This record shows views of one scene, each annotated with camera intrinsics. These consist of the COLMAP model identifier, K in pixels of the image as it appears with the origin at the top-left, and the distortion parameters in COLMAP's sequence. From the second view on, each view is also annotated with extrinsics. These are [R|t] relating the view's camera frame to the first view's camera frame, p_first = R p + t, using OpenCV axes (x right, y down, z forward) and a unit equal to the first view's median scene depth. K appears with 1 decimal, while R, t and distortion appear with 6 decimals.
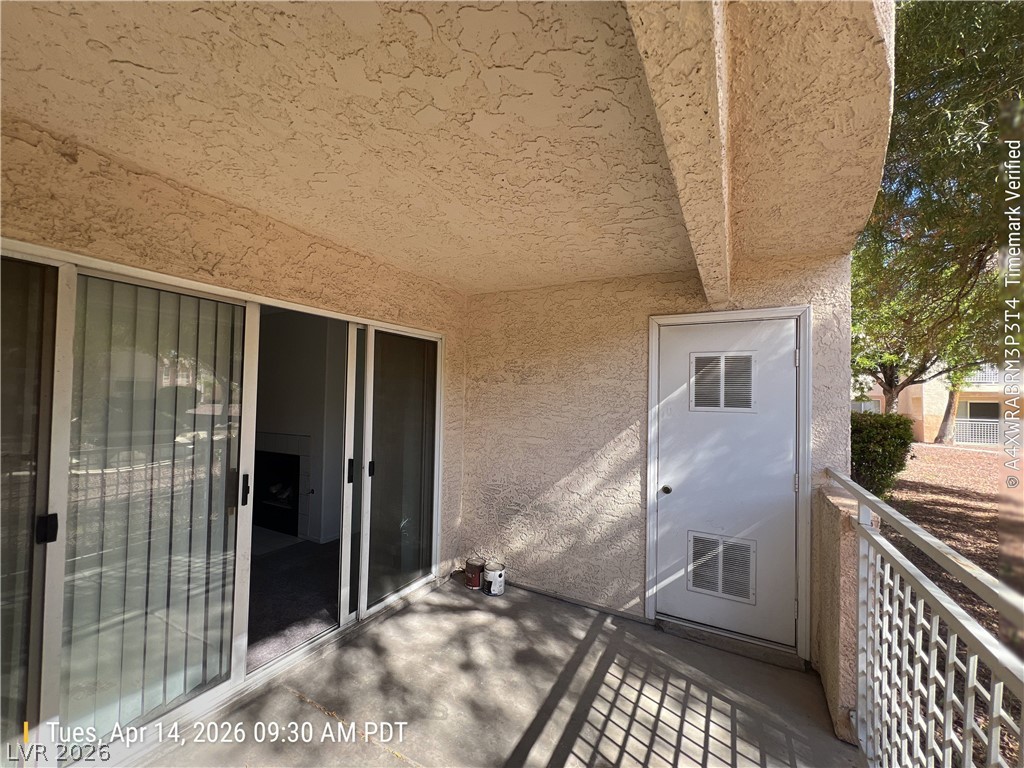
lens RADIAL K [[411.0, 0, 512.8], [0, 411.0, 386.2], [0, 0, 1]] dist [-0.000075, 0.000205]
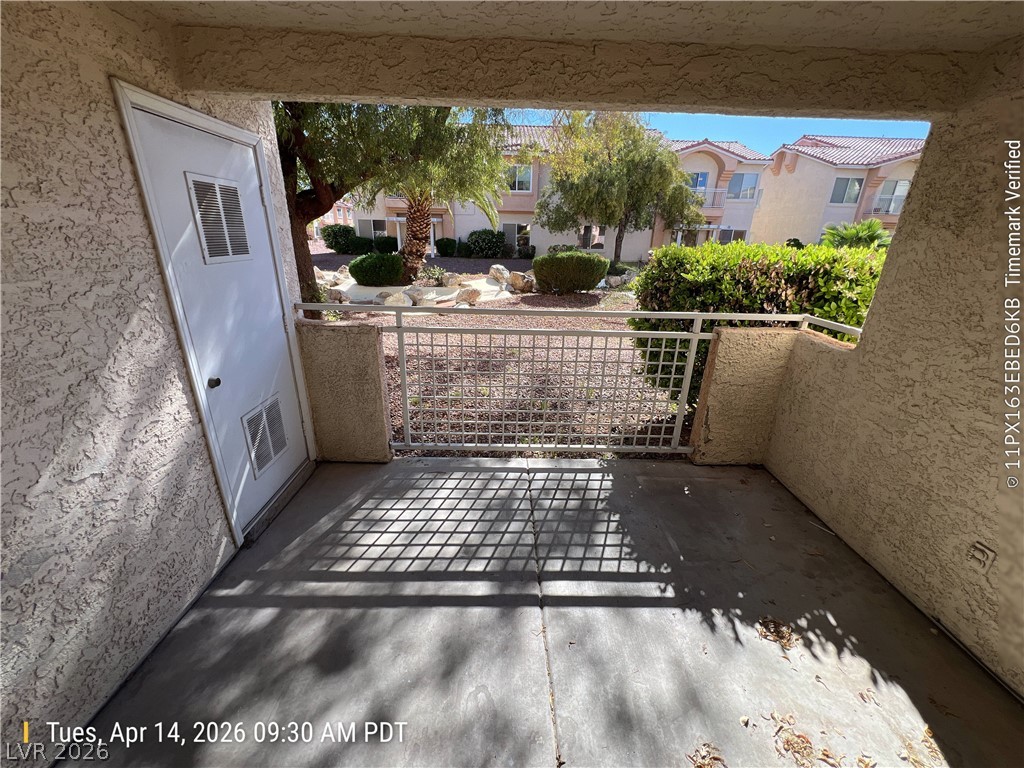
lens RADIAL K [[411.0, 0, 512.8], [0, 411.0, 386.2], [0, 0, 1]] dist [-0.000075, 0.000205]
pose [[-0.488166, -0.331768, 0.807232, -0.472900], [-0.051989, 0.934340, 0.352569, -0.020682], [-0.871201, 0.130145, -0.473361, 0.920843]]
